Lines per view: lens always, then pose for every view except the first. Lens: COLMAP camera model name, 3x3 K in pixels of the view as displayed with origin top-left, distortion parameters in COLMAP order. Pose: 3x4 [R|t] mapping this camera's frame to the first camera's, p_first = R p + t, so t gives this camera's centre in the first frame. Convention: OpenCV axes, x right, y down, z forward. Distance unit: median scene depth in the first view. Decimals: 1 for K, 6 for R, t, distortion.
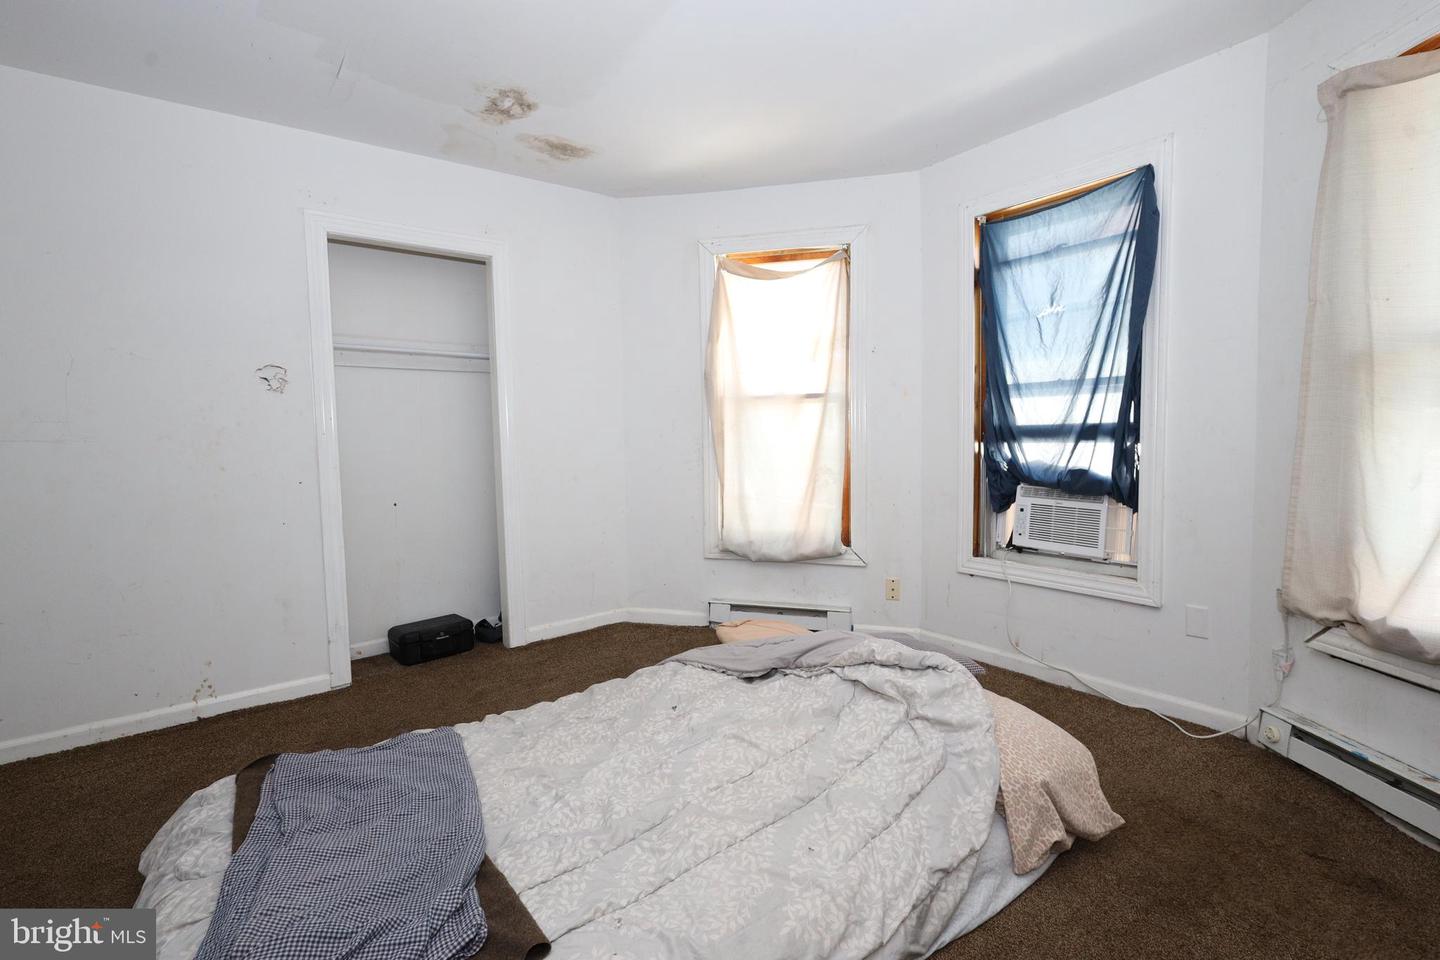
lens RADIAL K [[663.3, 0, 716.5], [0, 663.3, 479.7], [0, 0, 1]] dist [-0.001350, 0.002082]
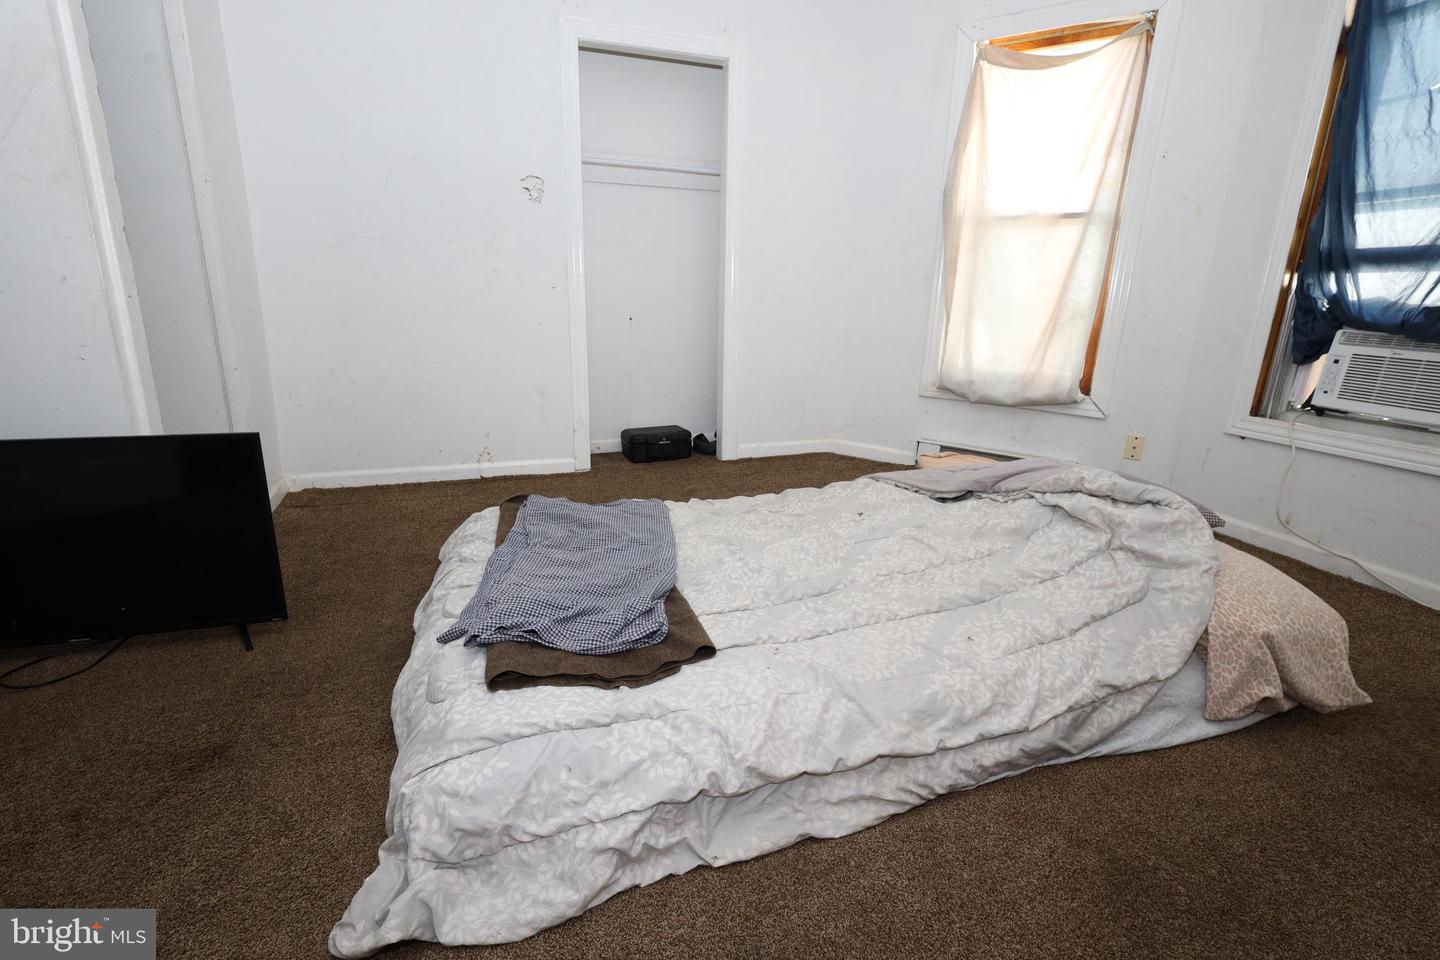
lens RADIAL K [[663.3, 0, 717.5], [0, 663.3, 477.9], [0, 0, 1]] dist [-0.001350, 0.002082]
pose [[0.940413, 0.128182, -0.314949, 0.033058], [-0.061698, 0.975176, 0.212663, 0.062279], [0.334390, -0.180560, 0.924977, -0.011411]]
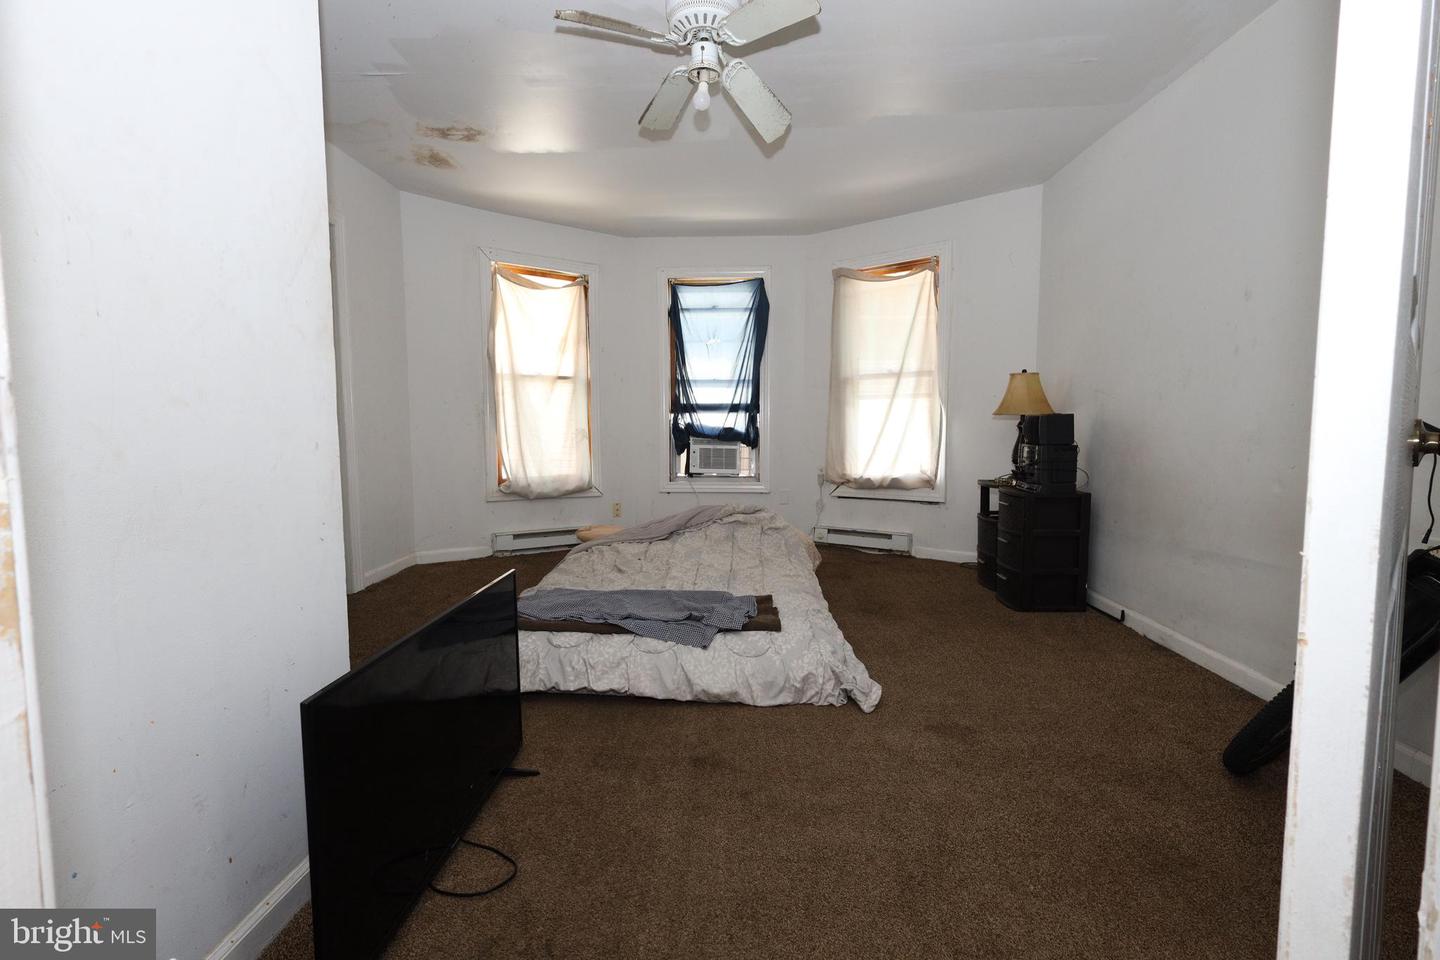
lens RADIAL K [[663.3, 0, 719.0], [0, 663.3, 481.9], [0, 0, 1]] dist [-0.001350, 0.002082]
pose [[0.632371, -0.050527, 0.773016, -0.918372], [0.039192, 0.998679, 0.033216, 0.073437], [-0.773674, 0.009291, 0.633516, -0.172717]]
